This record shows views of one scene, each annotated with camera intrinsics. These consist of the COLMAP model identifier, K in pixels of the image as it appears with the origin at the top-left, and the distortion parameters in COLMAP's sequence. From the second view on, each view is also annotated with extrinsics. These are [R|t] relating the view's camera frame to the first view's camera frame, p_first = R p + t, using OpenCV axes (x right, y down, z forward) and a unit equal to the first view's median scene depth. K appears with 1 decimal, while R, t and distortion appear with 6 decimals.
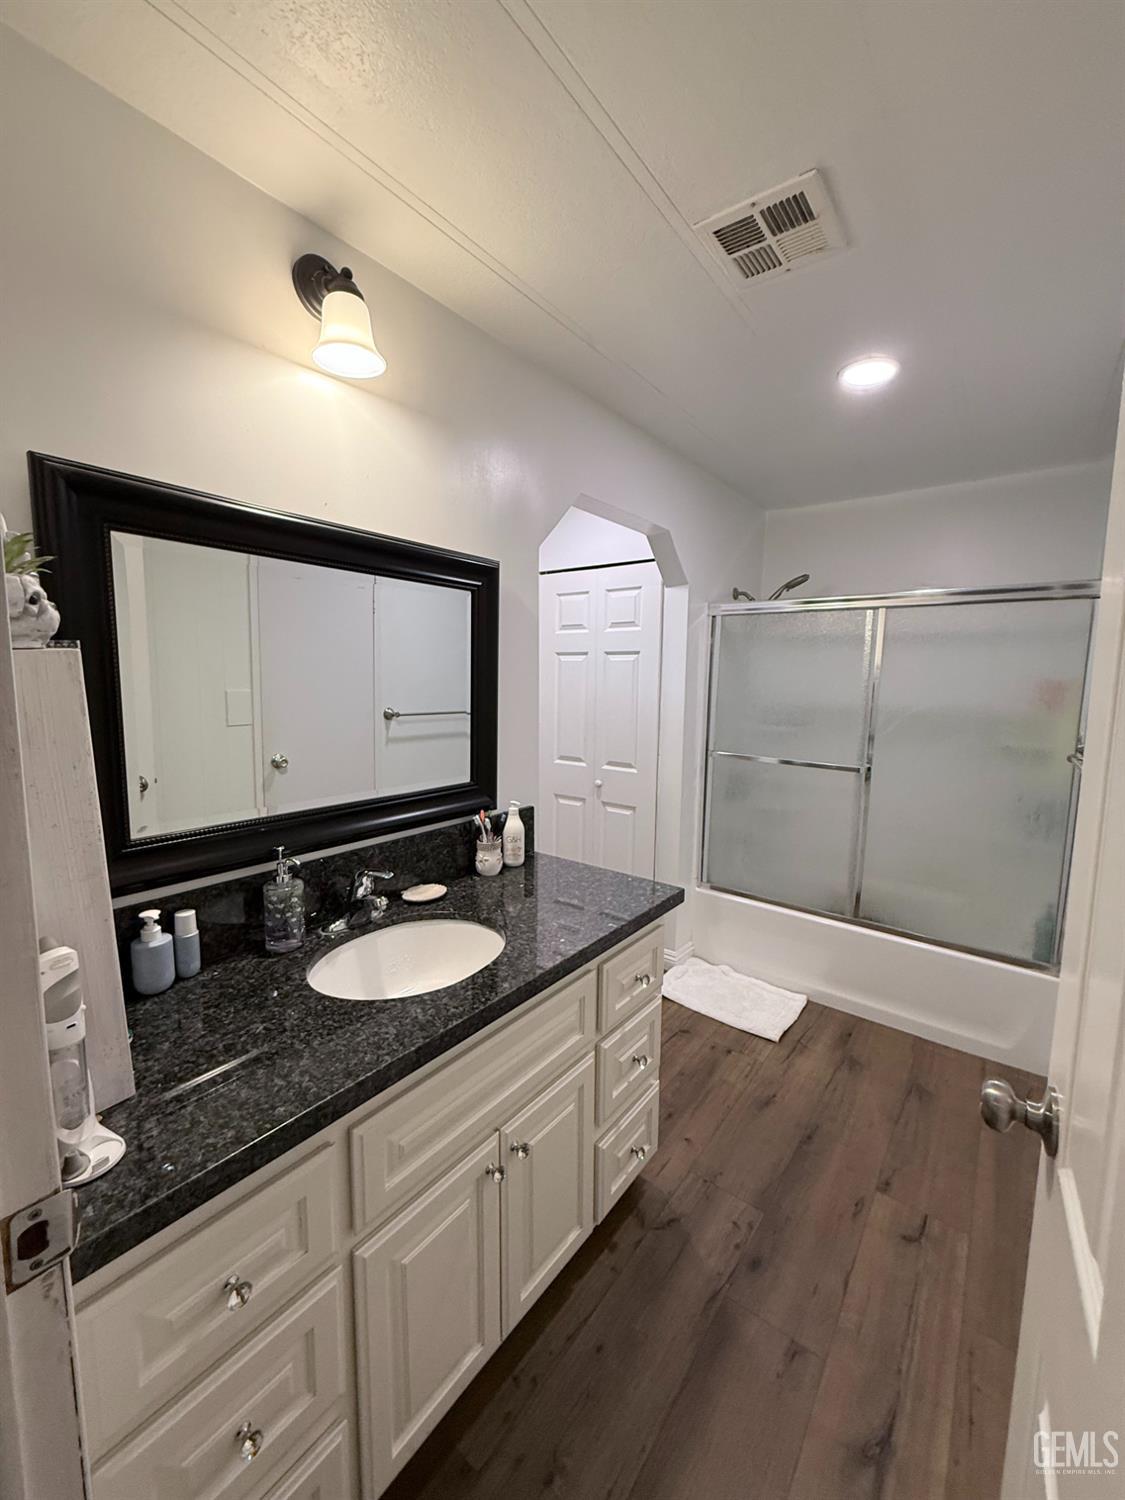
lens RADIAL K [[596.6, 0, 562.8], [0, 596.6, 747.3], [0, 0, 1]] dist [-0.000223, 0.000000]
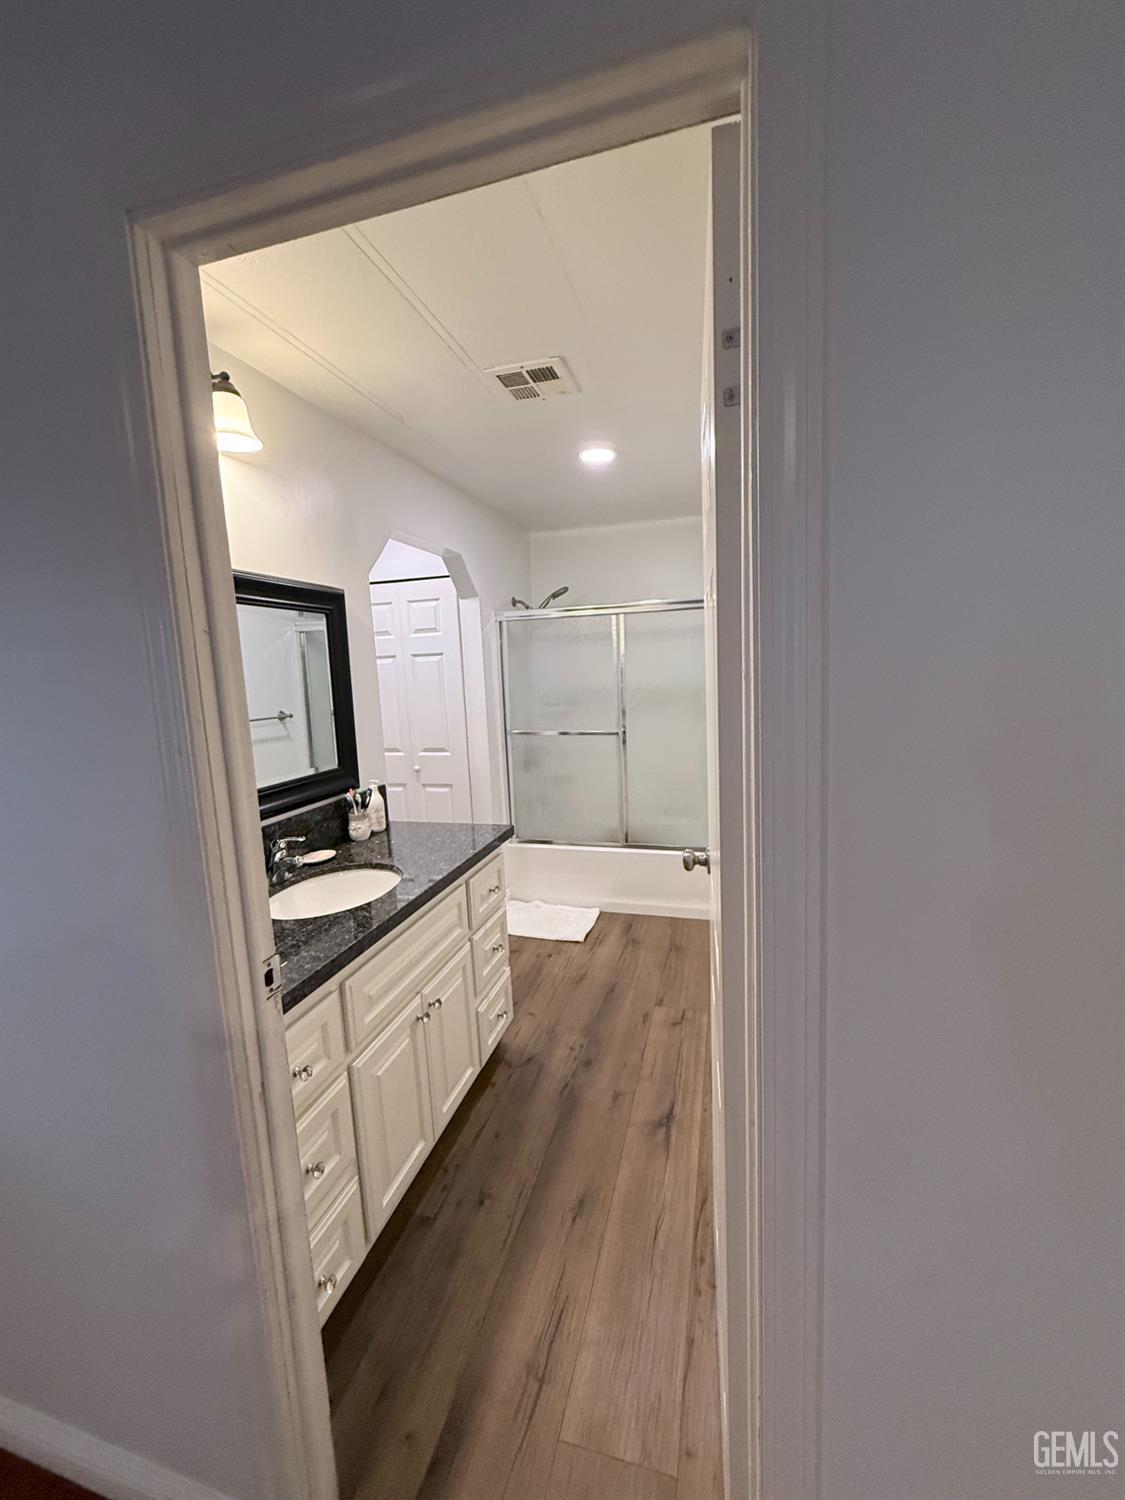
lens RADIAL K [[596.6, 0, 562.8], [0, 596.6, 747.3], [0, 0, 1]] dist [-0.000223, 0.000000]
pose [[0.927135, -0.102659, 0.360391, -0.164882], [0.099308, 0.994667, 0.027858, 0.028126], [-0.361329, 0.009961, 0.932385, -0.323577]]
